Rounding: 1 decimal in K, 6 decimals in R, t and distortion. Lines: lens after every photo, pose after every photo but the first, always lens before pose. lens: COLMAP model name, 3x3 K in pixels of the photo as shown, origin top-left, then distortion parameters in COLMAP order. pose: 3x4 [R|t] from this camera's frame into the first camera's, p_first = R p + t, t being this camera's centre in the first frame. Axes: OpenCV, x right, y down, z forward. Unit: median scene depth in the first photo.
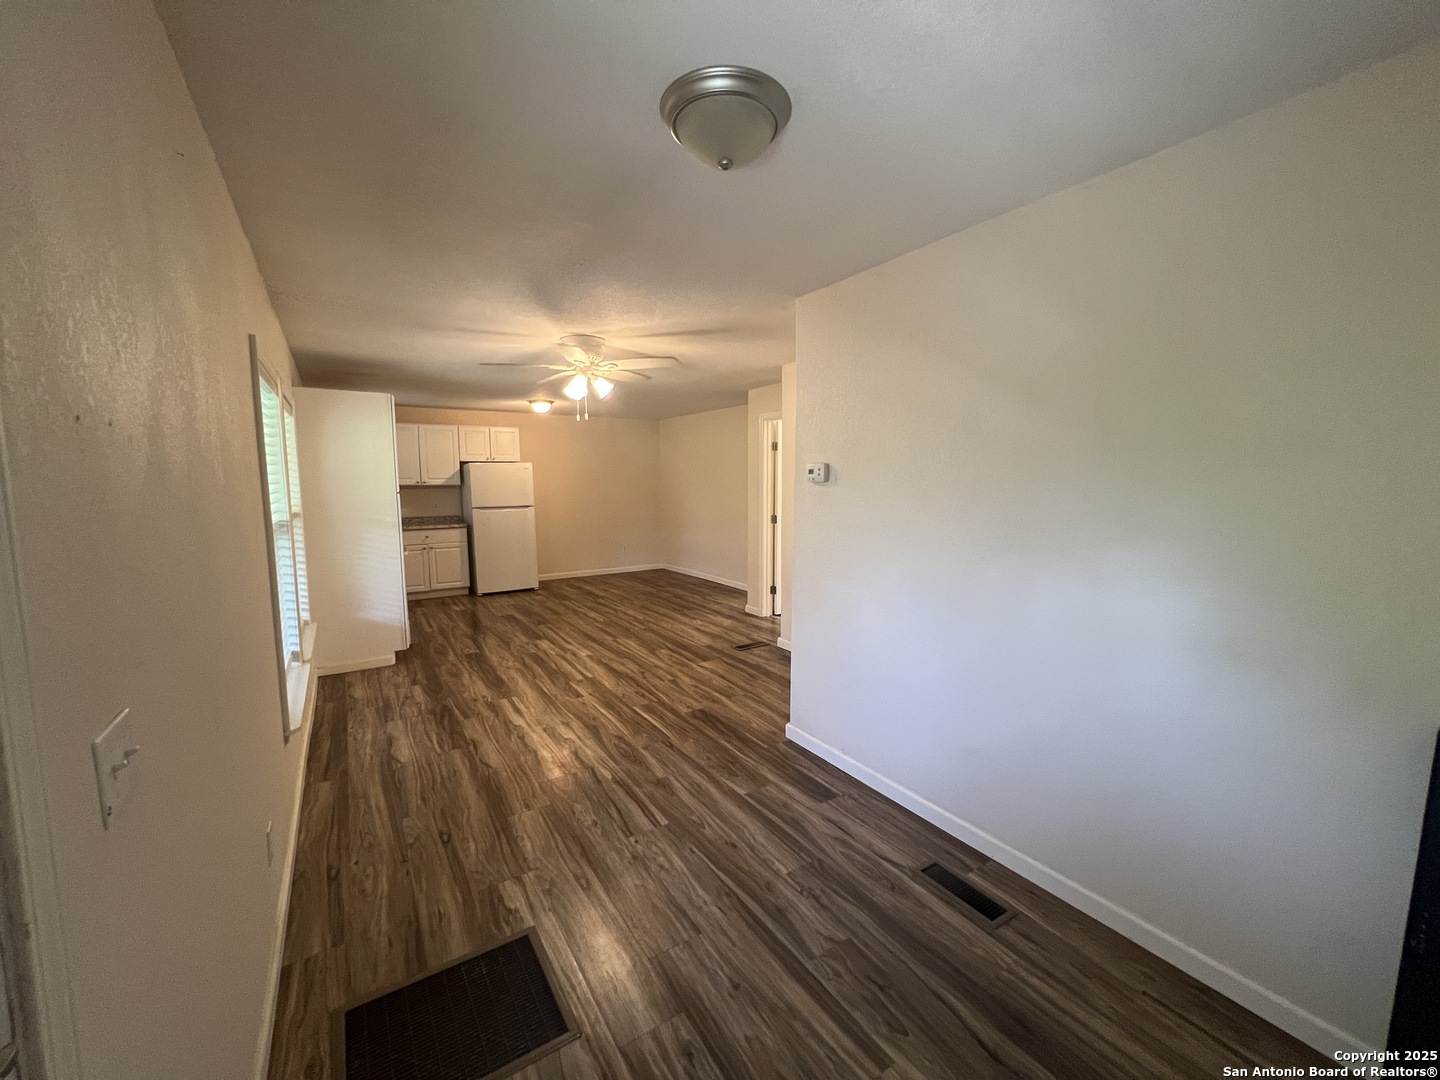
lens RADIAL K [[577.9, 0, 717.1], [0, 577.9, 540.8], [0, 0, 1]] dist [0.000680, 0.000764]
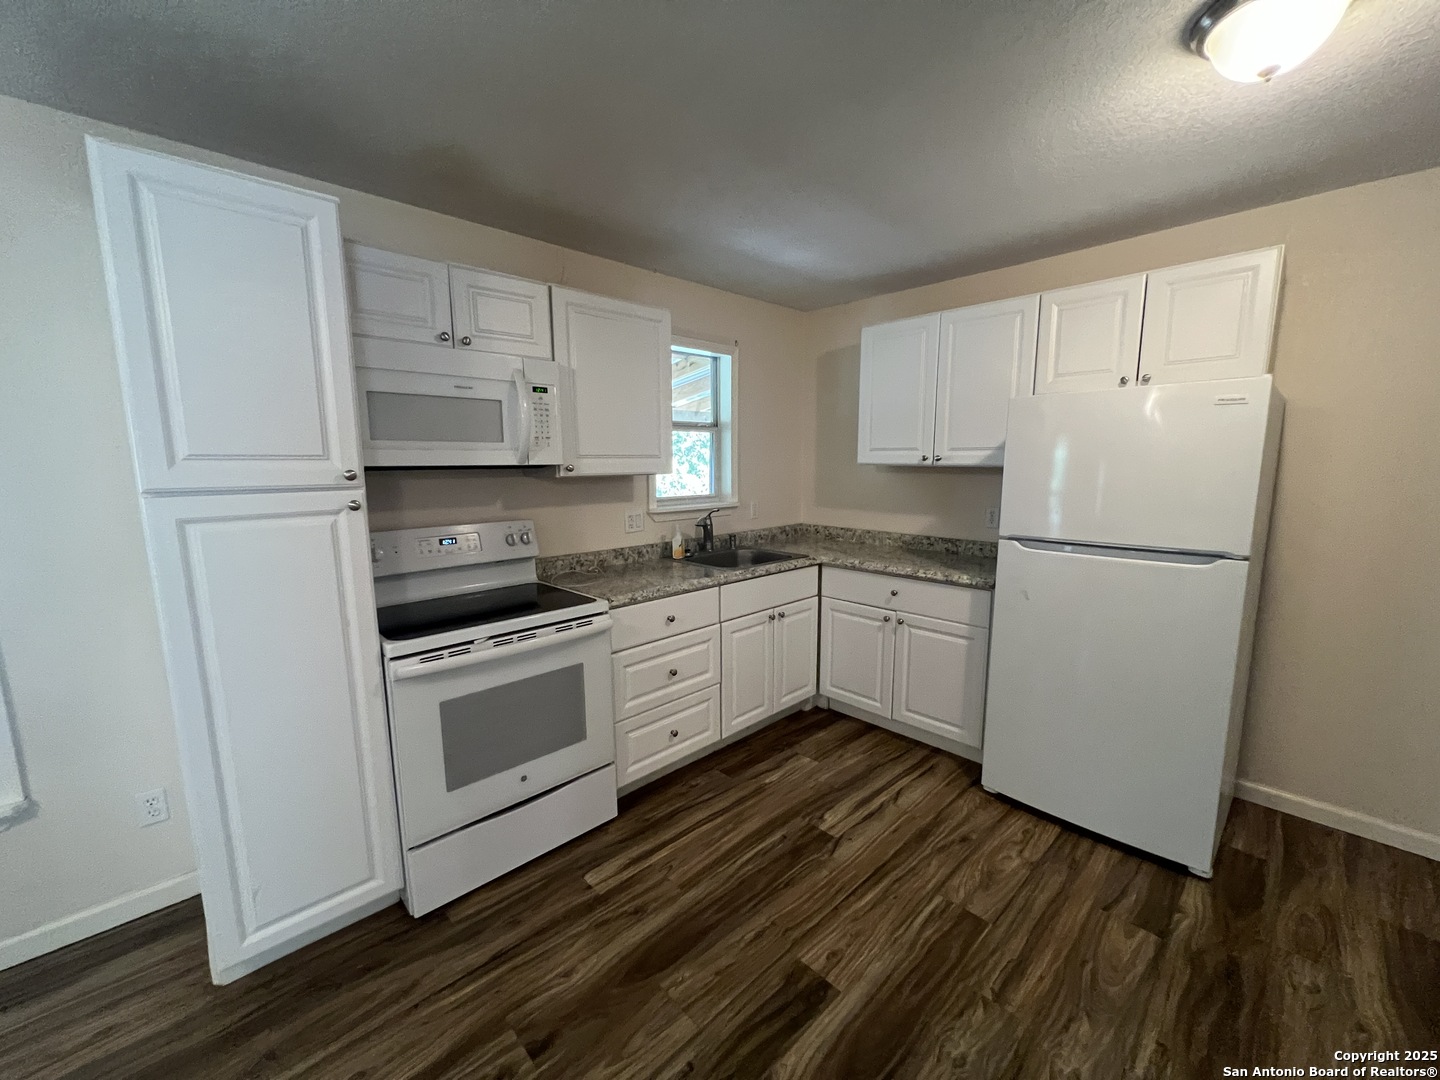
lens RADIAL K [[577.9, 0, 721.6], [0, 577.9, 541.3], [0, 0, 1]] dist [0.000680, 0.000764]
pose [[0.184235, 0.141128, -0.972698, -0.289030], [-0.100443, 0.987160, 0.124201, -0.172967], [0.977736, 0.074819, 0.196045, 1.708037]]
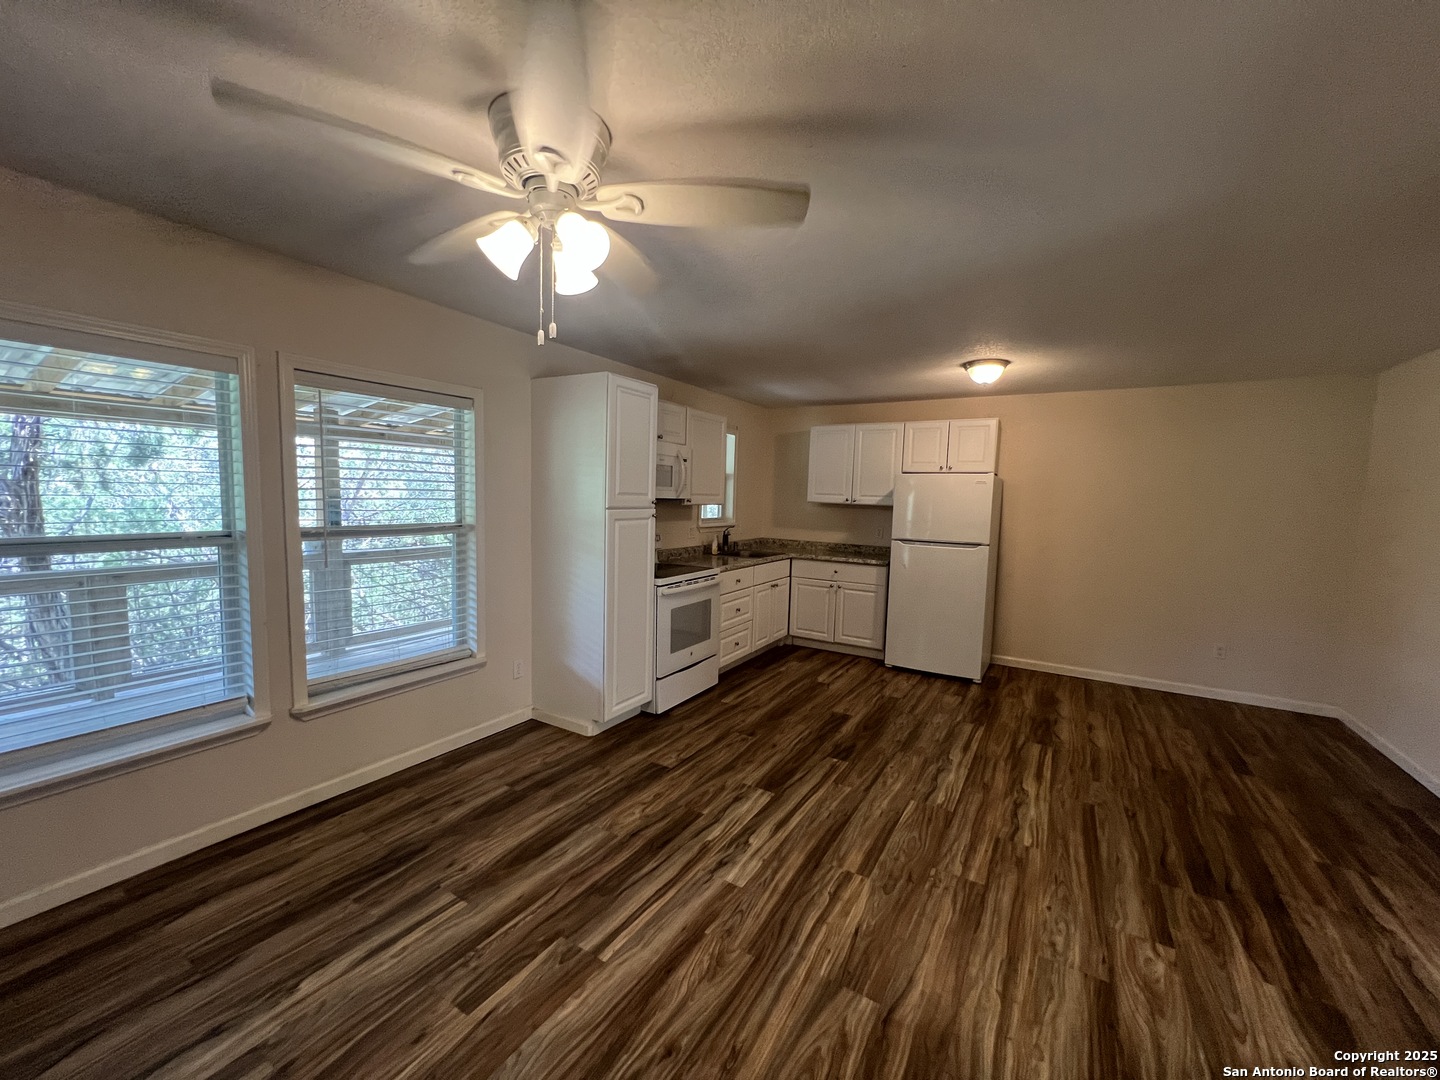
lens RADIAL K [[577.9, 0, 720.6], [0, 577.9, 538.3], [0, 0, 1]] dist [0.000680, 0.000764]
pose [[0.437106, 0.086784, -0.895213, 0.223059], [-0.126047, 0.991422, 0.034566, -0.122031], [0.890534, 0.097730, 0.444295, 1.124192]]
